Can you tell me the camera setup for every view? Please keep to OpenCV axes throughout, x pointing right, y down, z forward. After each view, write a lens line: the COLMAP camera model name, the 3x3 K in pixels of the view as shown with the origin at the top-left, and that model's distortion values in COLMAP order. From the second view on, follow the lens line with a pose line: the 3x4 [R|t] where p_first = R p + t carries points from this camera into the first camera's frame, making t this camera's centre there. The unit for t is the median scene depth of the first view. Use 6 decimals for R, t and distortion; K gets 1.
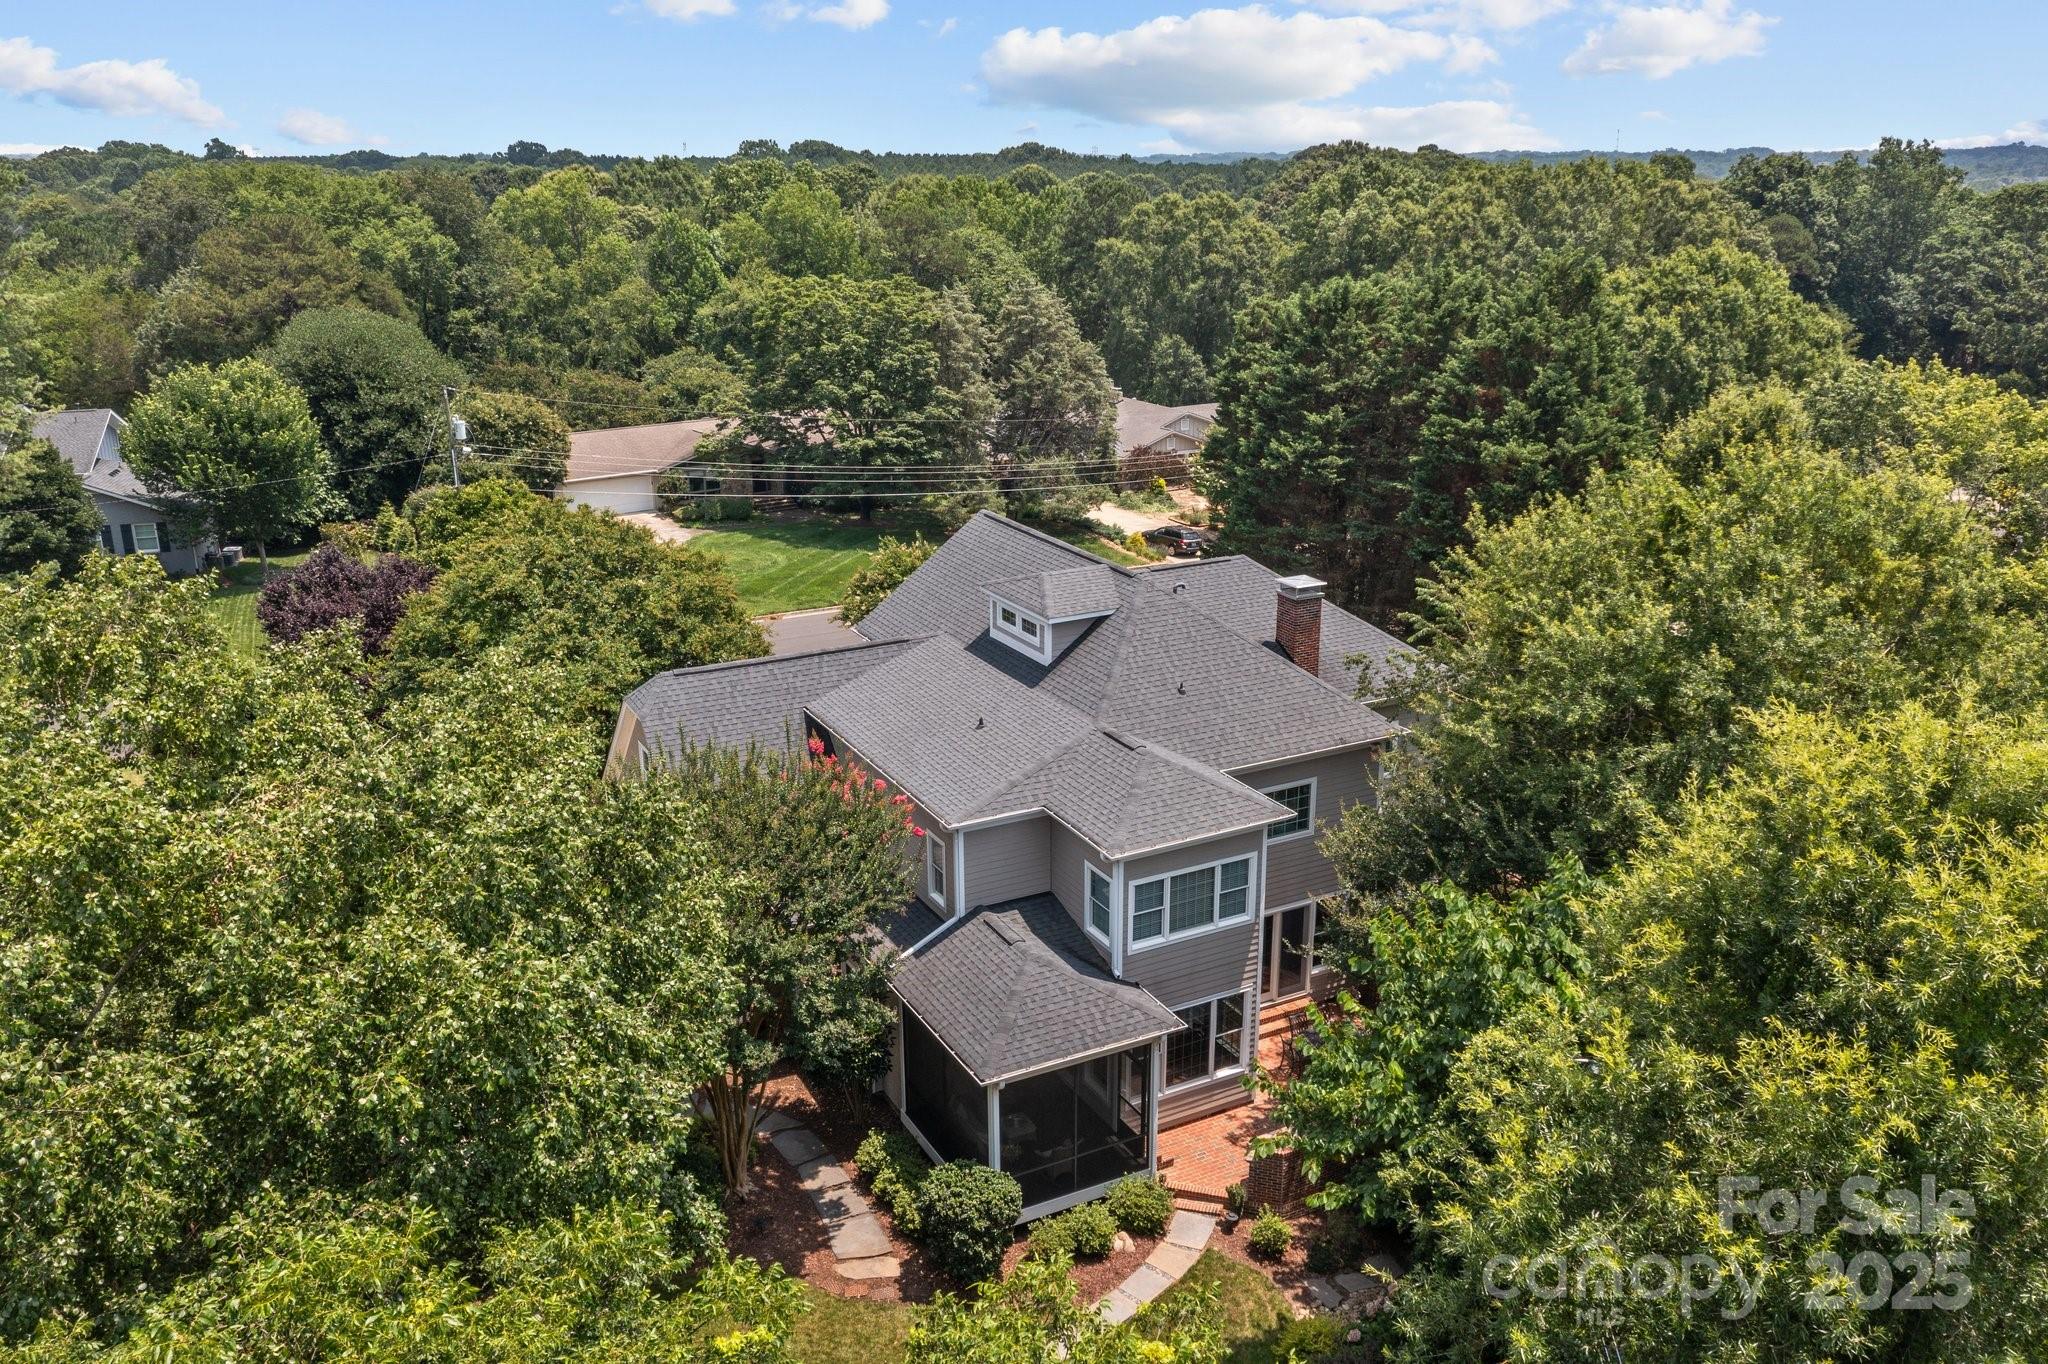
lens RADIAL K [[1669.2, 0, 1024.0], [0, 1669.2, 682.0], [0, 0, 1]] dist [-0.012097, -0.000834]
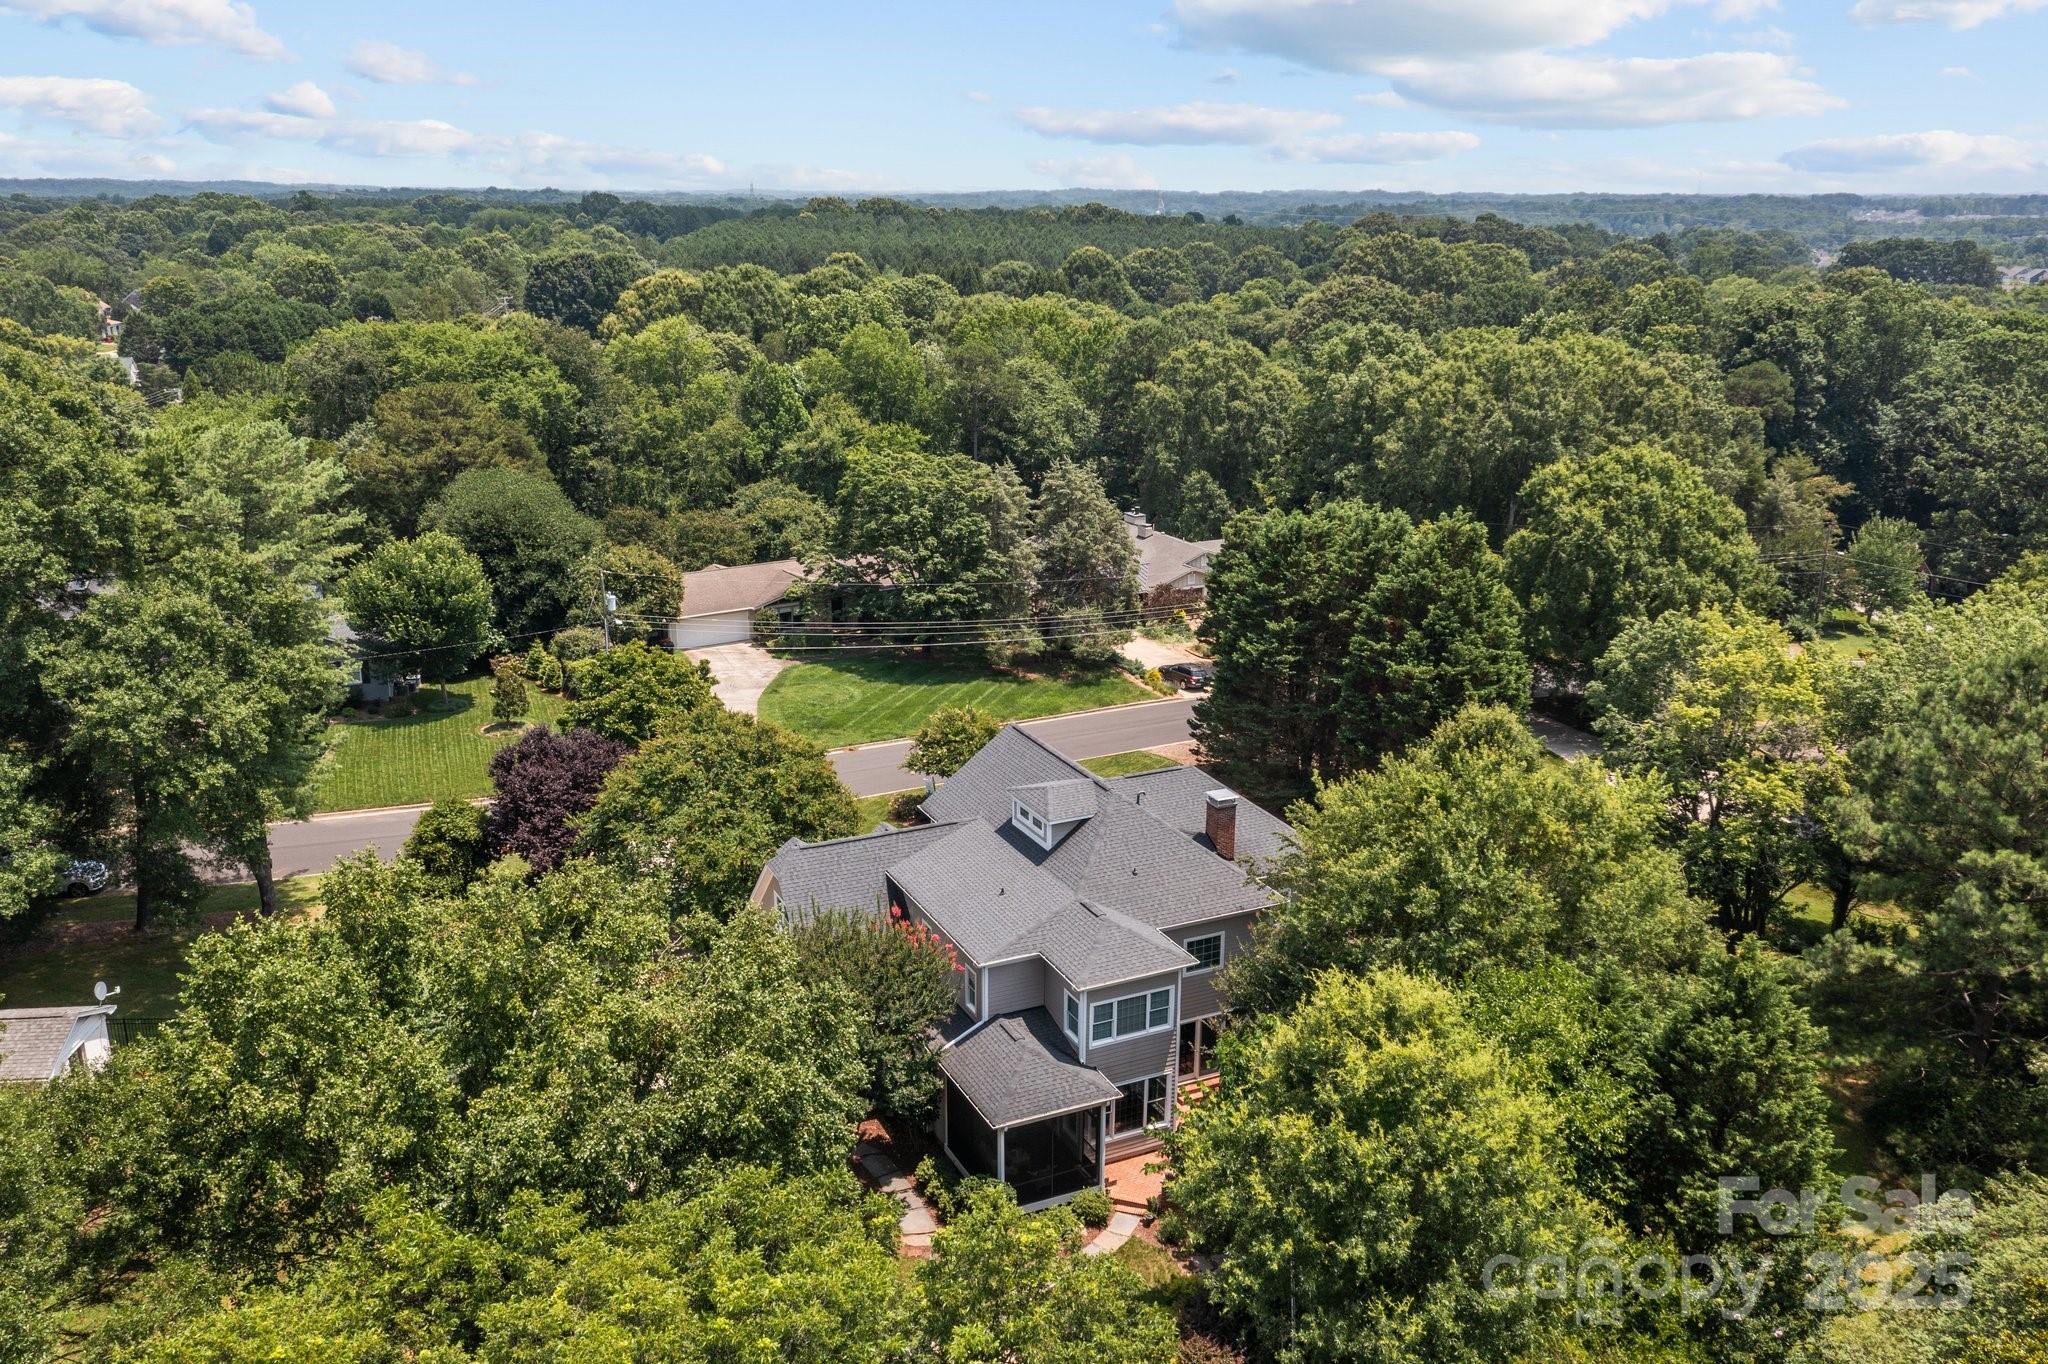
lens RADIAL K [[1737.6, 0, 1024.0], [0, 1737.6, 682.0], [0, 0, 1]] dist [0.002034, -0.002278]
pose [[0.999186, 0.020880, -0.034507, 0.028019], [-0.021515, 0.999604, -0.018139, -0.086790], [0.034115, 0.018866, 0.999240, -0.371597]]
